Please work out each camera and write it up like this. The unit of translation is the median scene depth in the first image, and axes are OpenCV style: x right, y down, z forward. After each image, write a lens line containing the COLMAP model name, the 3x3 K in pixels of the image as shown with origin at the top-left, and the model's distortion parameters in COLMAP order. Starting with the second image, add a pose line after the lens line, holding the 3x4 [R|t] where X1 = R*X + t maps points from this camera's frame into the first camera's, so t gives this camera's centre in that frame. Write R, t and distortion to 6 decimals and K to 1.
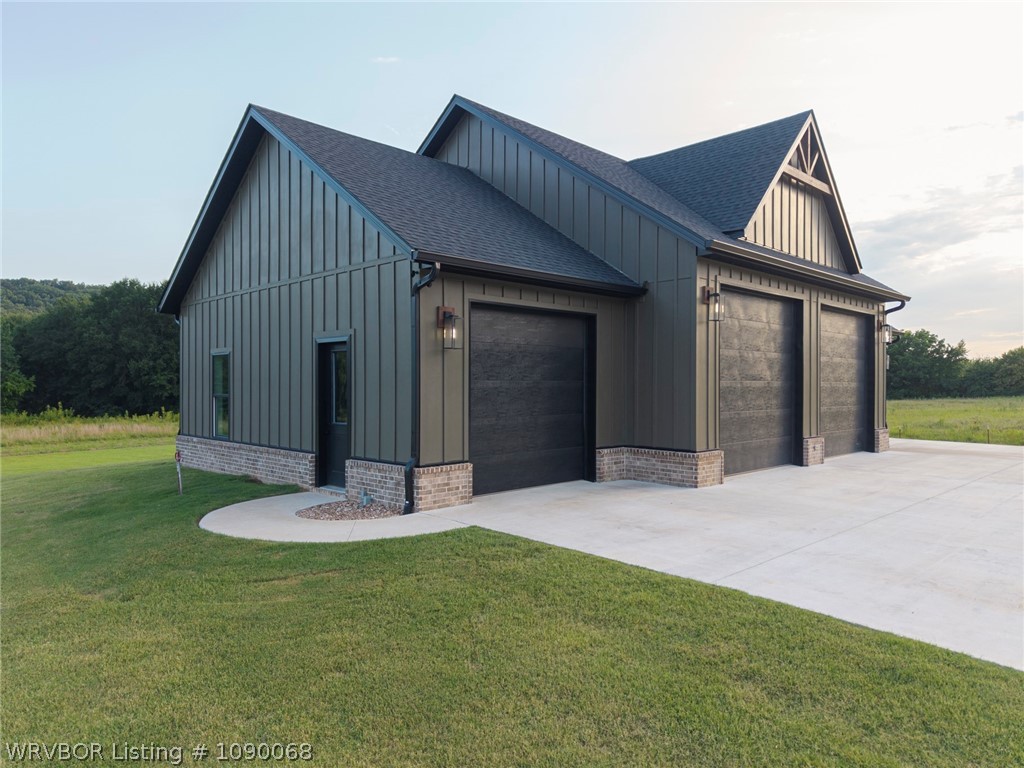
lens RADIAL K [[683.8, 0, 508.1], [0, 683.8, 380.9], [0, 0, 1]] dist [0.026030, -0.033320]
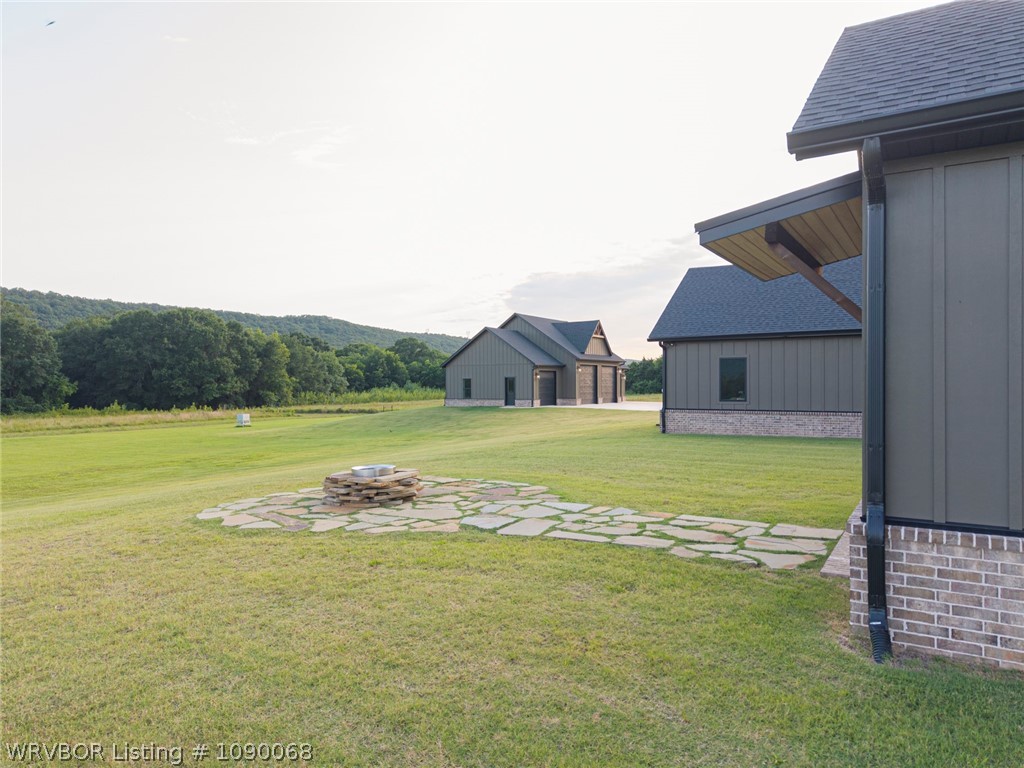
lens RADIAL K [[683.8, 0, 508.1], [0, 683.8, 380.9], [0, 0, 1]] dist [0.026030, -0.033320]
pose [[0.972940, -0.002729, 0.231043, -1.113119], [0.003234, 0.999993, -0.001807, -0.015364], [-0.231037, 0.002506, 0.972942, -3.060442]]
